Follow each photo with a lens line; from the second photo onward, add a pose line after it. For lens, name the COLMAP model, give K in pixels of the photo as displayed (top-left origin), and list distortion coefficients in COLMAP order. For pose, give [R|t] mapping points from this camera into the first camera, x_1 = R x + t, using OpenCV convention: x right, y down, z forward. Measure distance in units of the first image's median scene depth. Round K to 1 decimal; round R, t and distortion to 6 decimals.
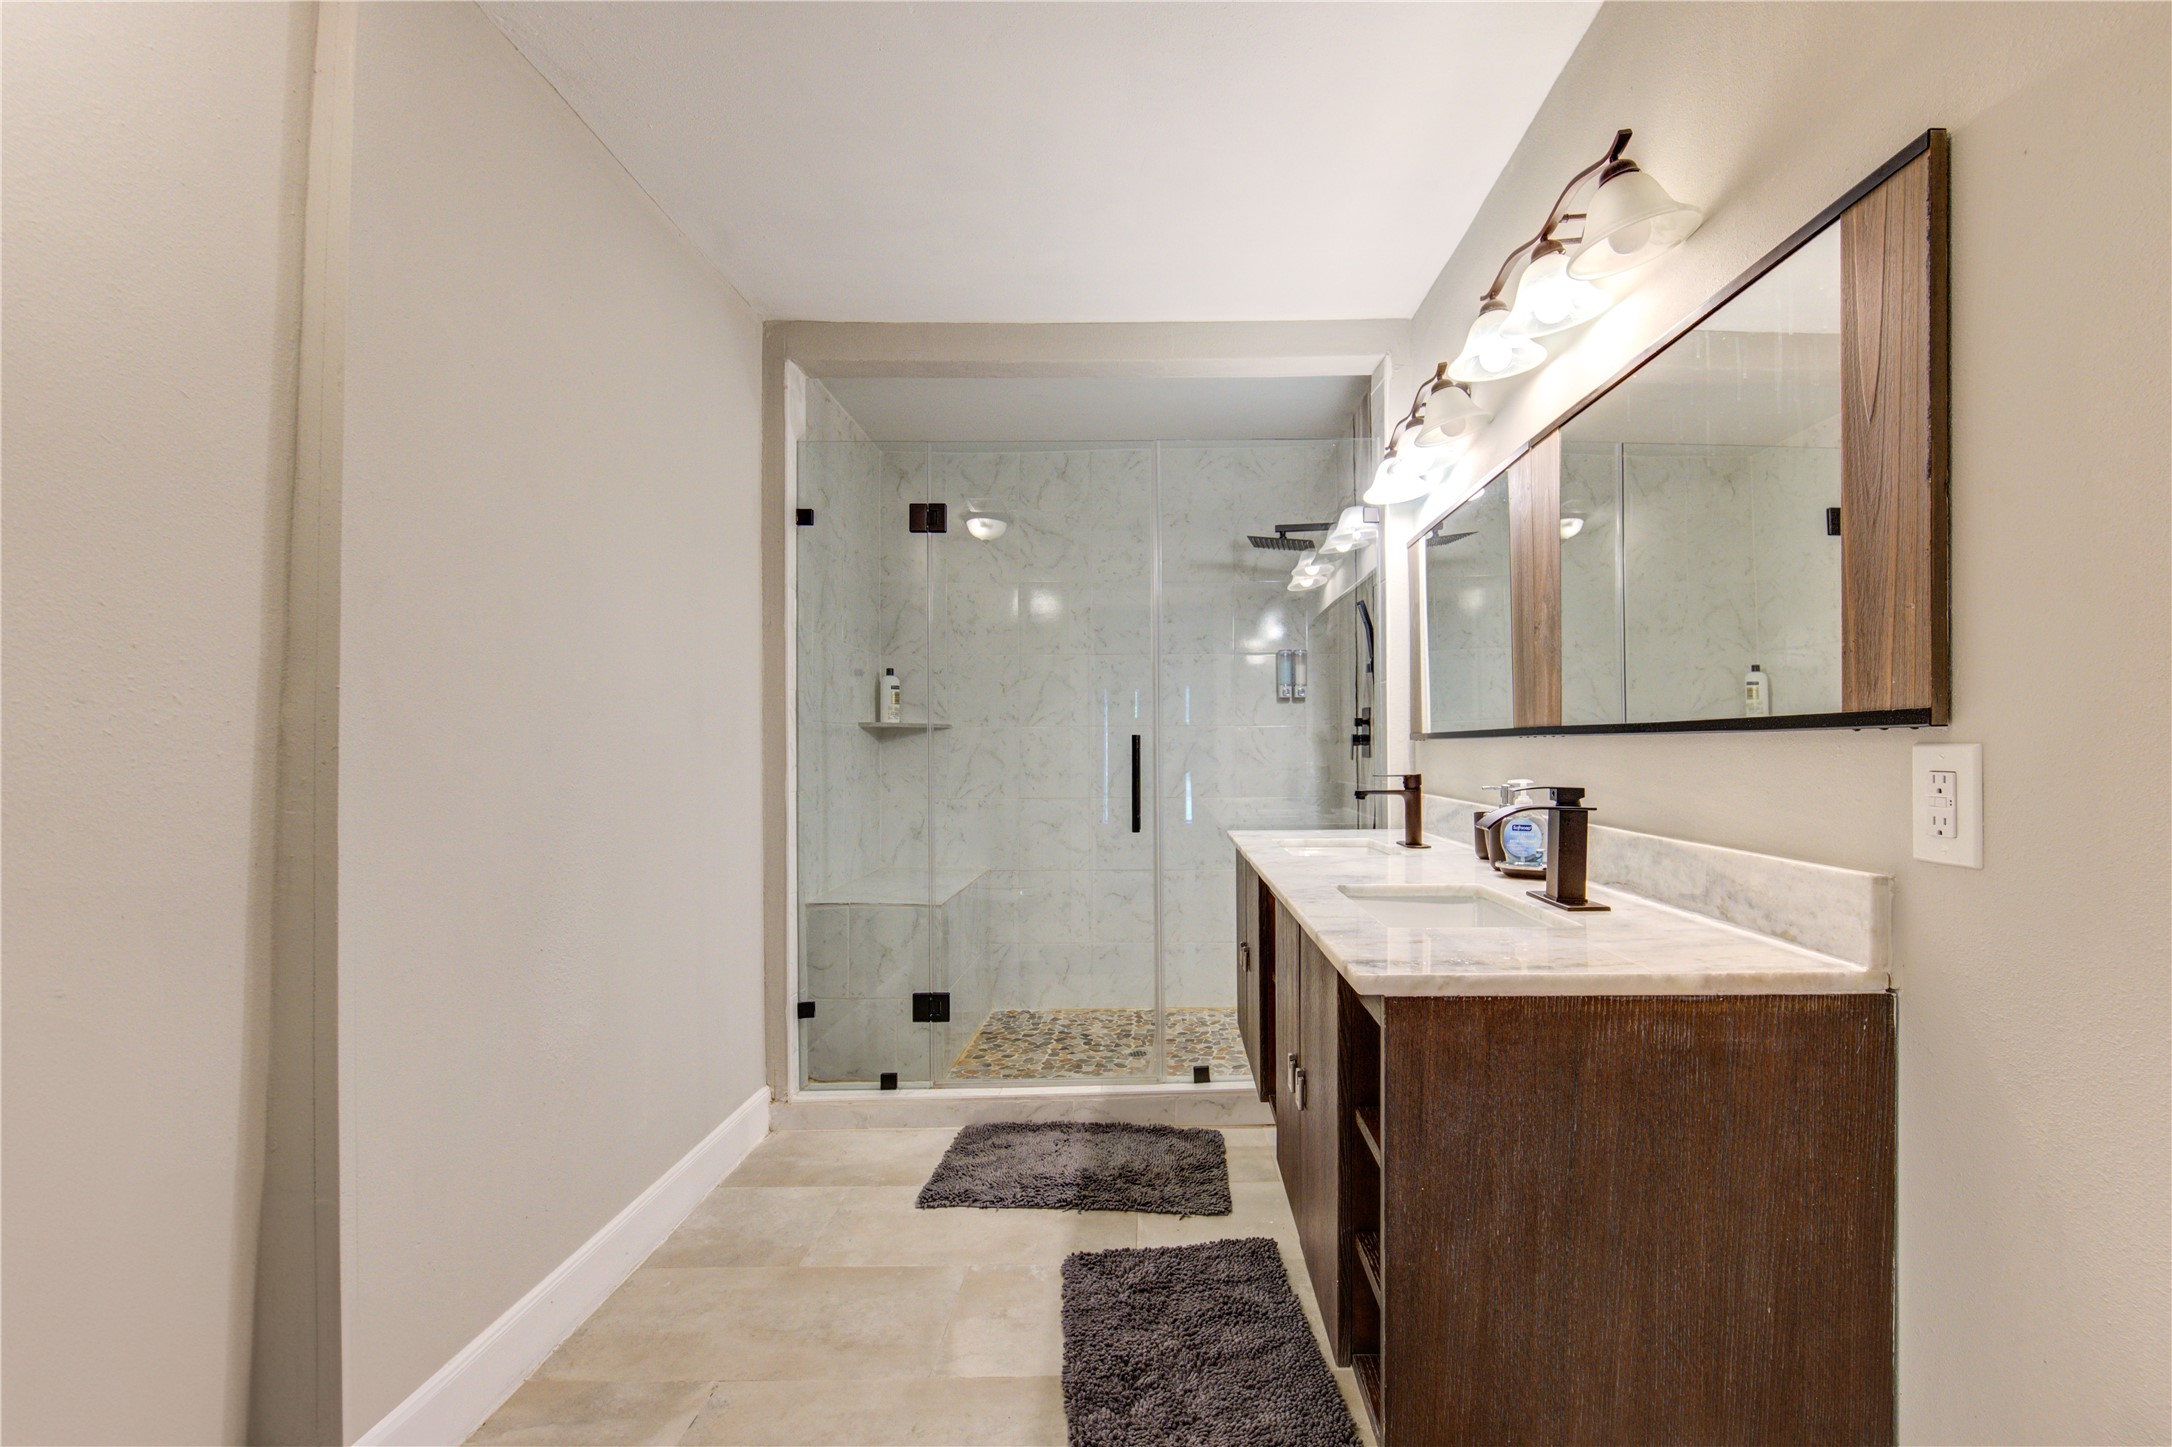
lens RADIAL K [[884.6, 0, 1102.7], [0, 884.6, 722.8], [0, 0, 1]] dist [-0.002446, -0.006318]
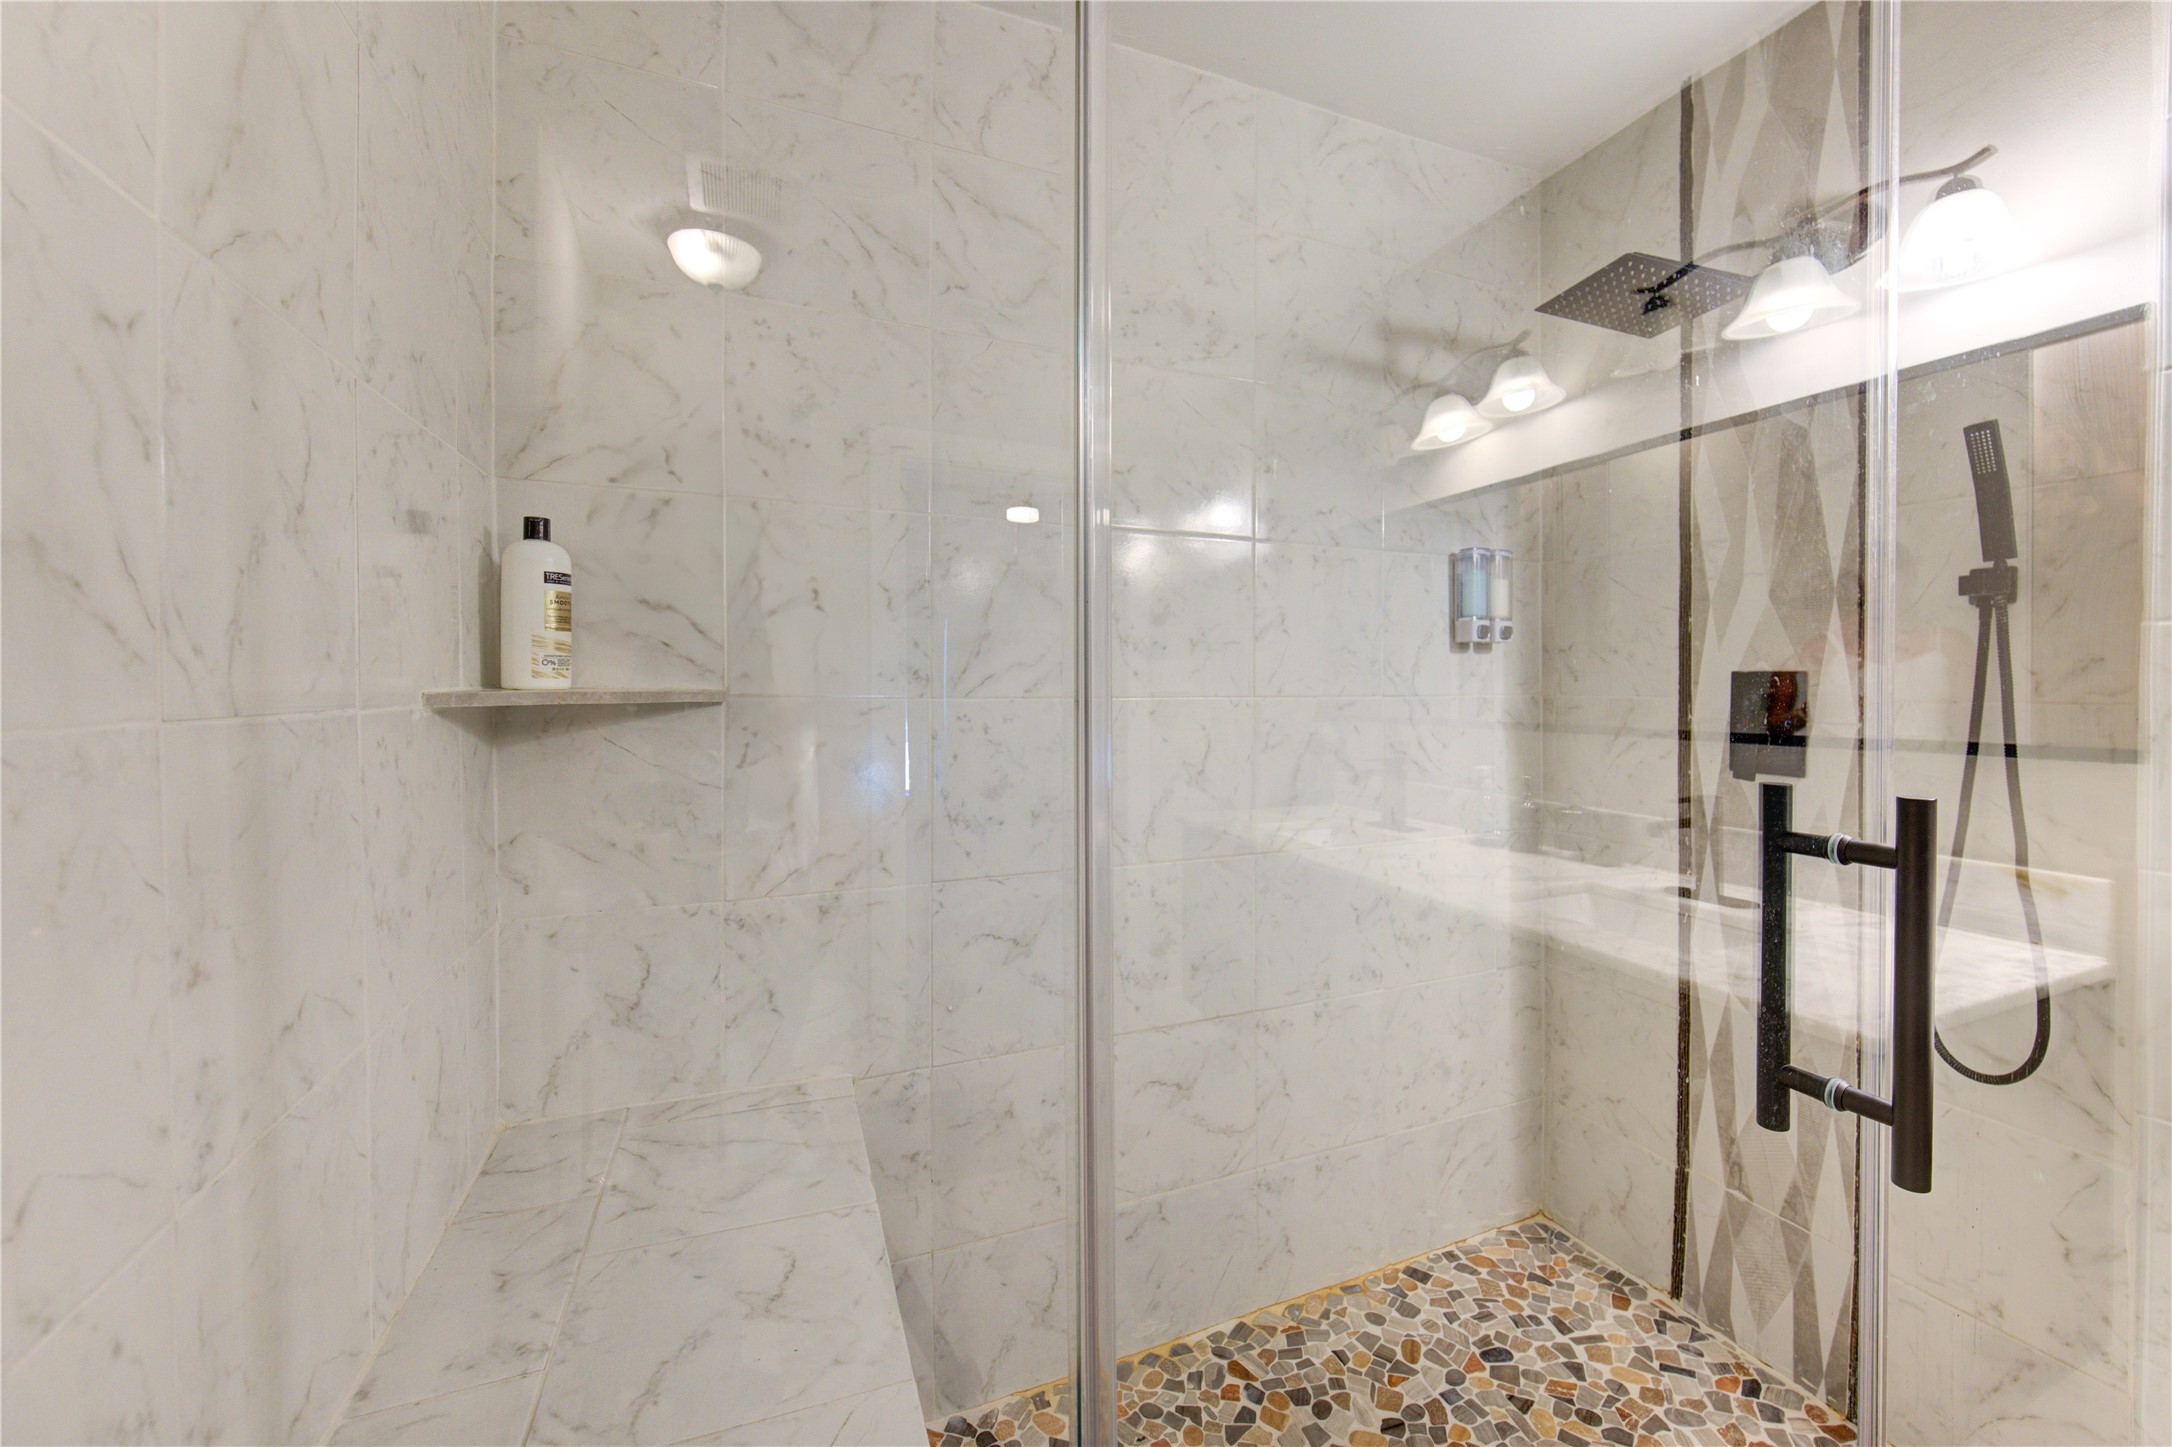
lens RADIAL K [[899.7, 0, 1157.1], [0, 899.7, 676.6], [0, 0, 1]] dist [0.000509, 0.000097]
pose [[0.885482, 0.006701, 0.464625, -0.194682], [-0.018286, 0.999624, 0.020432, -0.015426], [-0.464313, -0.026588, 0.885272, 0.615305]]
